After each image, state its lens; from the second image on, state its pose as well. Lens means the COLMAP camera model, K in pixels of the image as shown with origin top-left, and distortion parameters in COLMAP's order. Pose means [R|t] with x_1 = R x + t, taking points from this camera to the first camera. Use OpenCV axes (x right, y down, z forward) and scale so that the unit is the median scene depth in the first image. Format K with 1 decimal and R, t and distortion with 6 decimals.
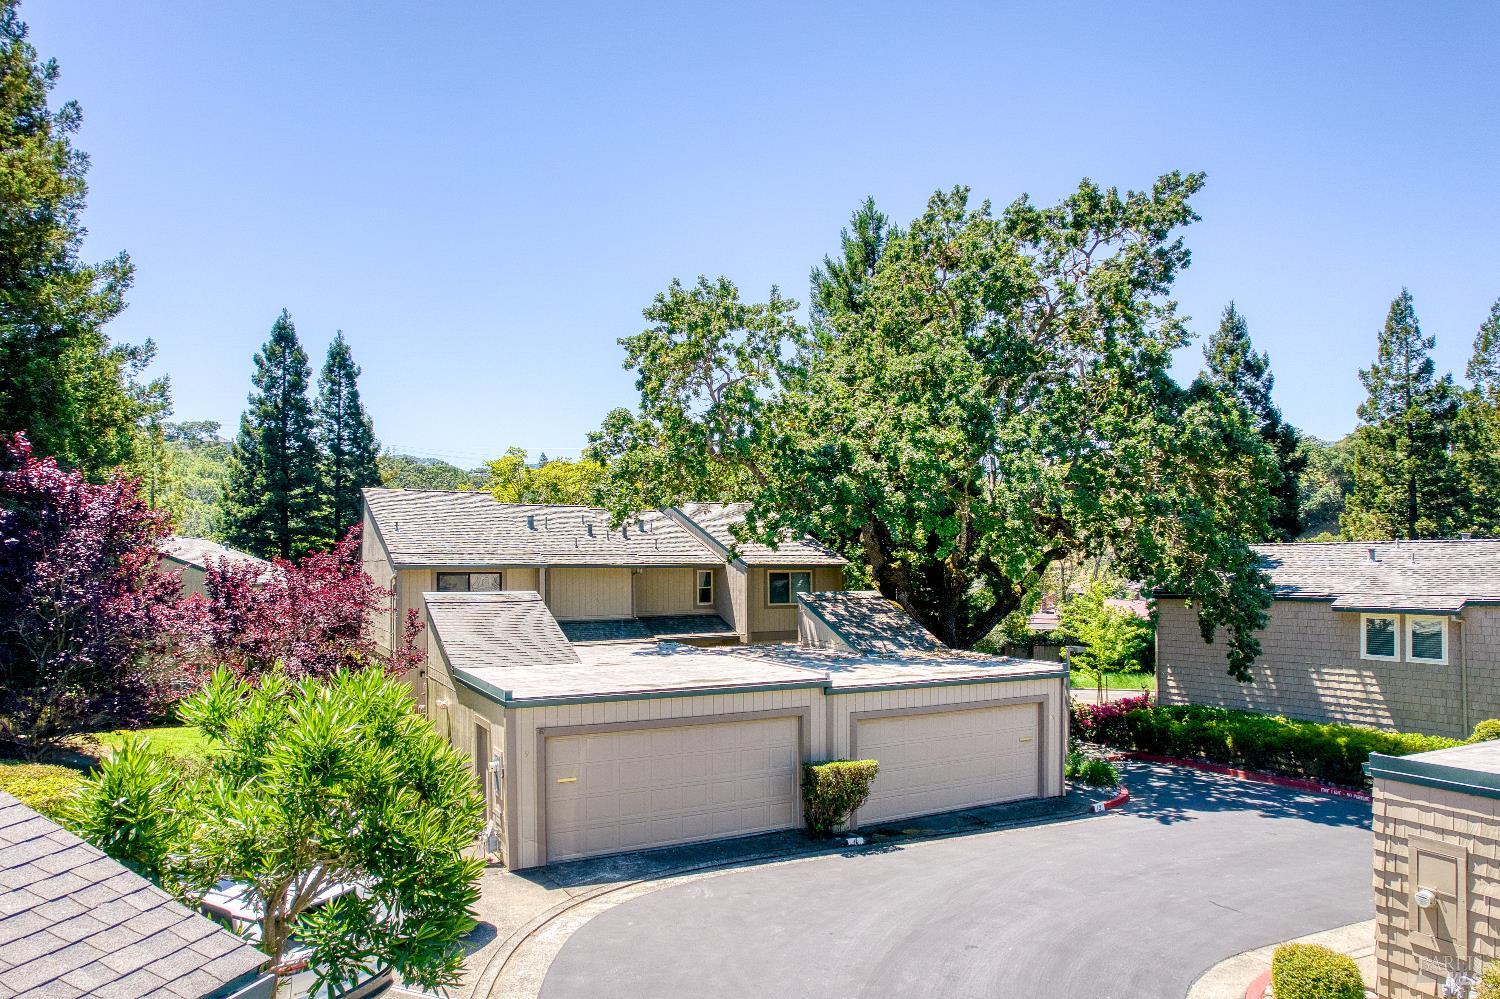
lens RADIAL K [[954.6, 0, 748.2], [0, 954.6, 515.7], [0, 0, 1]] dist [-0.087682, 0.081225]
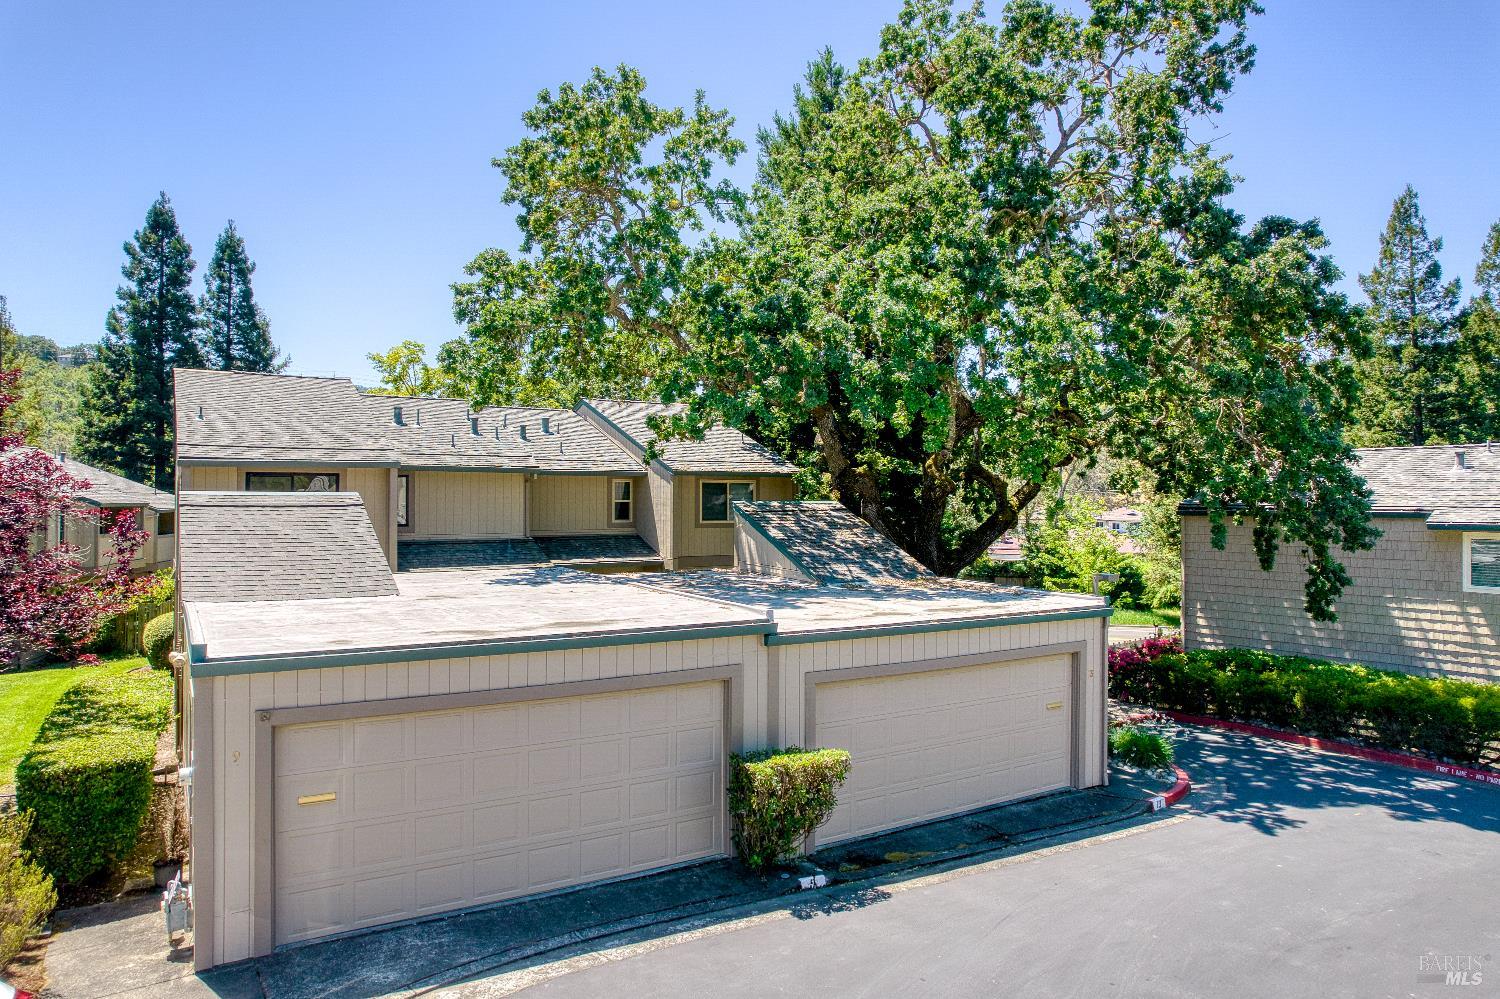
lens RADIAL K [[941.5, 0, 726.2], [0, 941.5, 427.5], [0, 0, 1]] dist [-0.057683, 0.046534]
pose [[0.999649, 0.004282, 0.026144, 0.026331], [-0.003664, 0.999714, -0.023646, 0.039906], [-0.026237, 0.023542, 0.999379, 0.259409]]
